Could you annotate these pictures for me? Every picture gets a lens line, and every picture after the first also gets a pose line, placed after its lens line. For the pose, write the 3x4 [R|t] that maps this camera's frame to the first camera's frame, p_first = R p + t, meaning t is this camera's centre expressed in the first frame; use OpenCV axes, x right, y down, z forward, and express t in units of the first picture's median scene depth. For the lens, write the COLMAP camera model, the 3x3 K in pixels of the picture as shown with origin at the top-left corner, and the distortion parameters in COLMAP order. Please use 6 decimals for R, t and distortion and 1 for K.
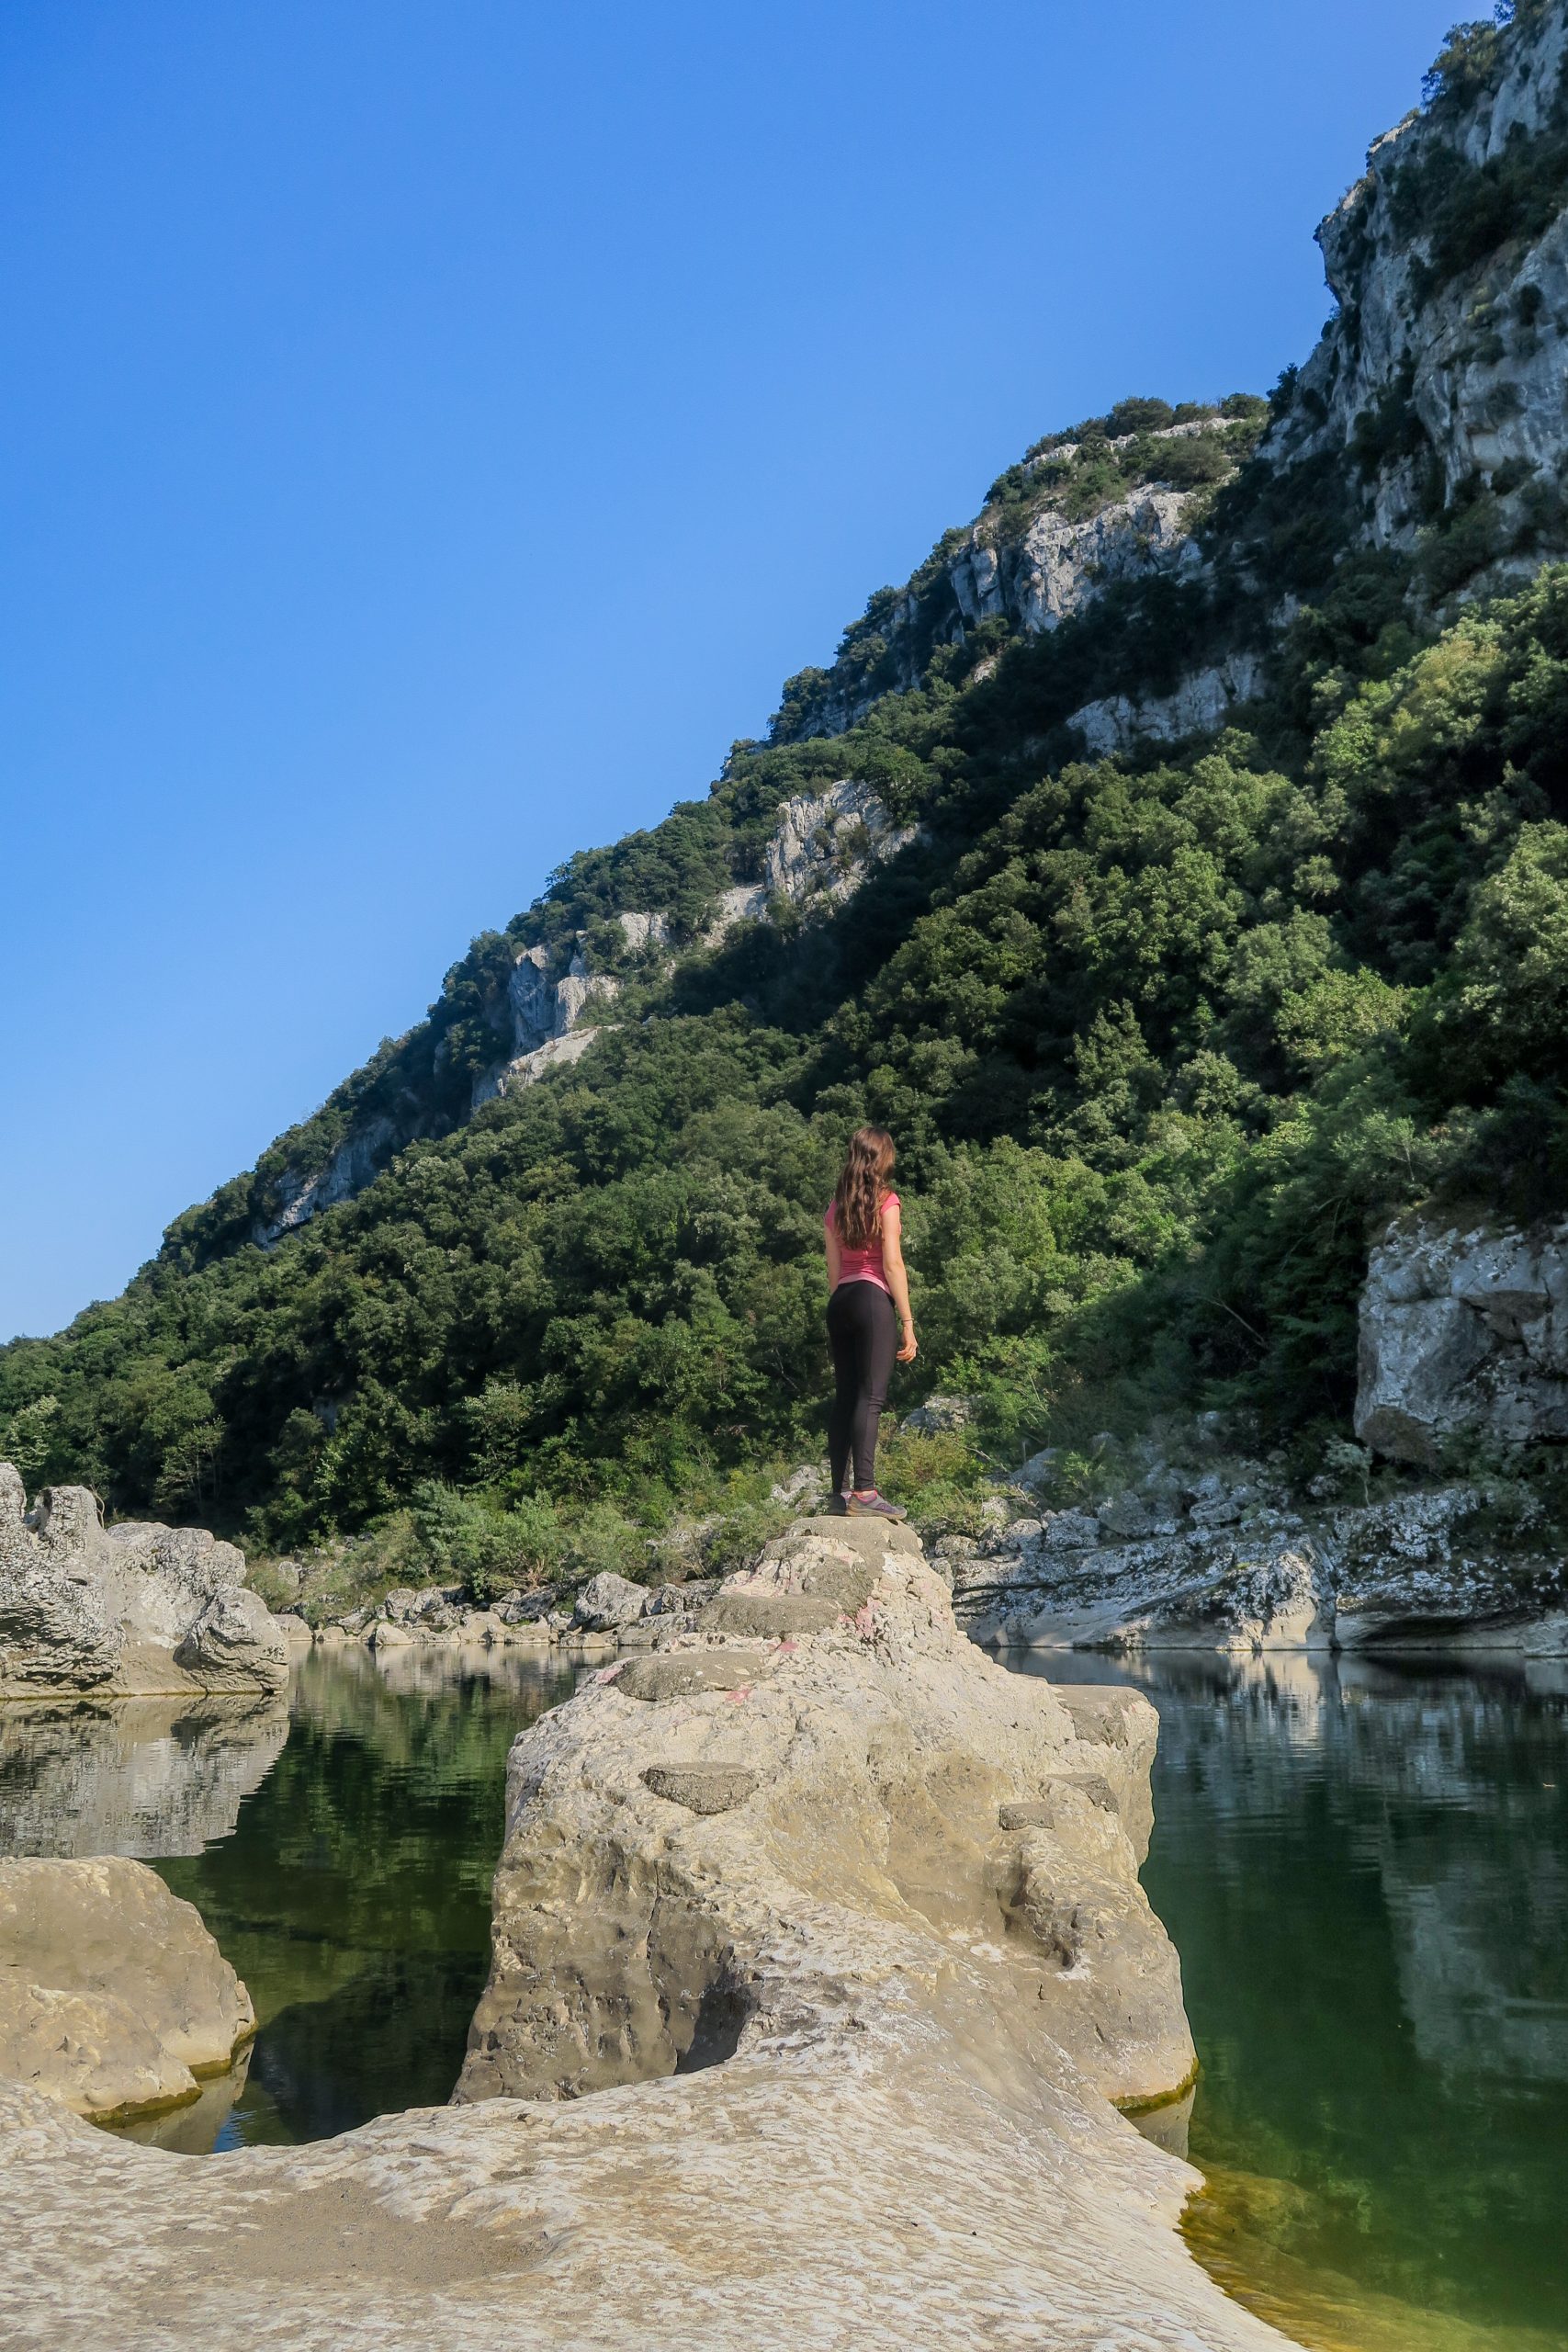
lens RADIAL K [[2324.3, 0, 783.7], [0, 2324.3, 1178.4], [0, 0, 1]] dist [0.006357, 0.000000]
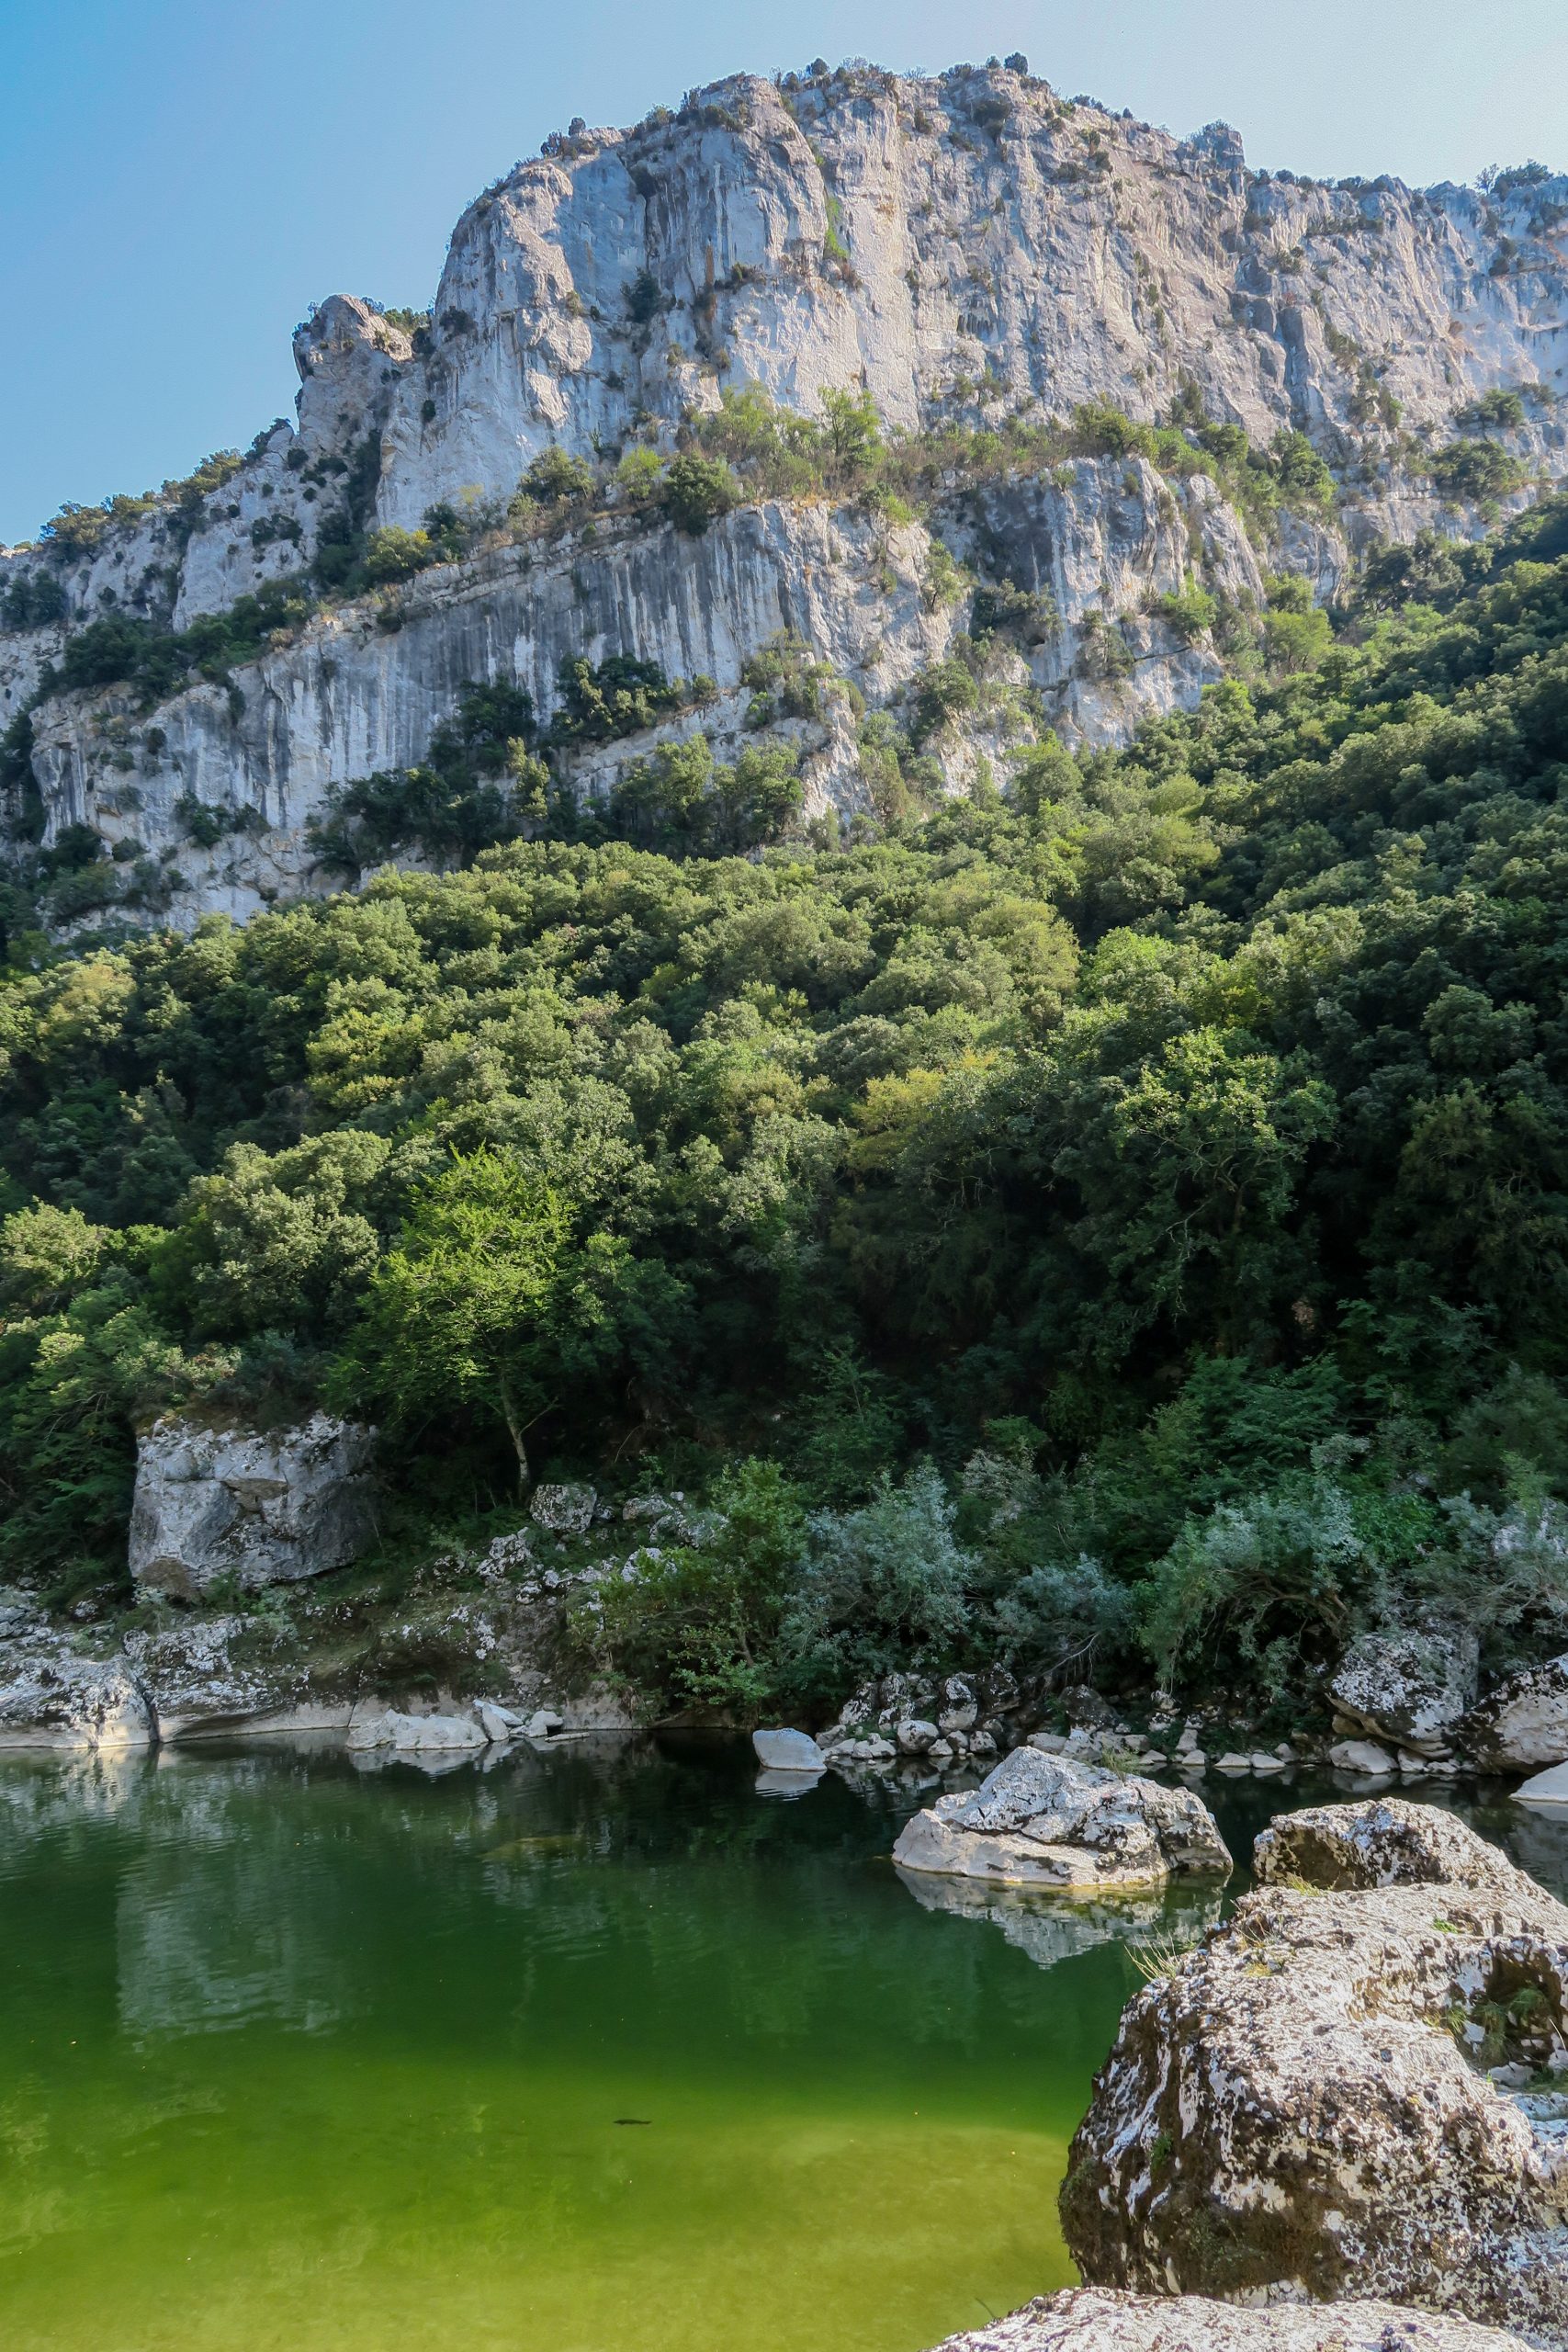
lens RADIAL K [[1625.0, 0, 783.7], [0, 1625.0, 1174.2], [0, 0, 1]] dist [-0.005151, -0.000508]
pose [[0.678280, 0.153991, 0.718486, -0.237948], [-0.097897, 0.988015, -0.119340, -0.053017], [-0.728253, 0.010608, 0.685227, 0.034243]]
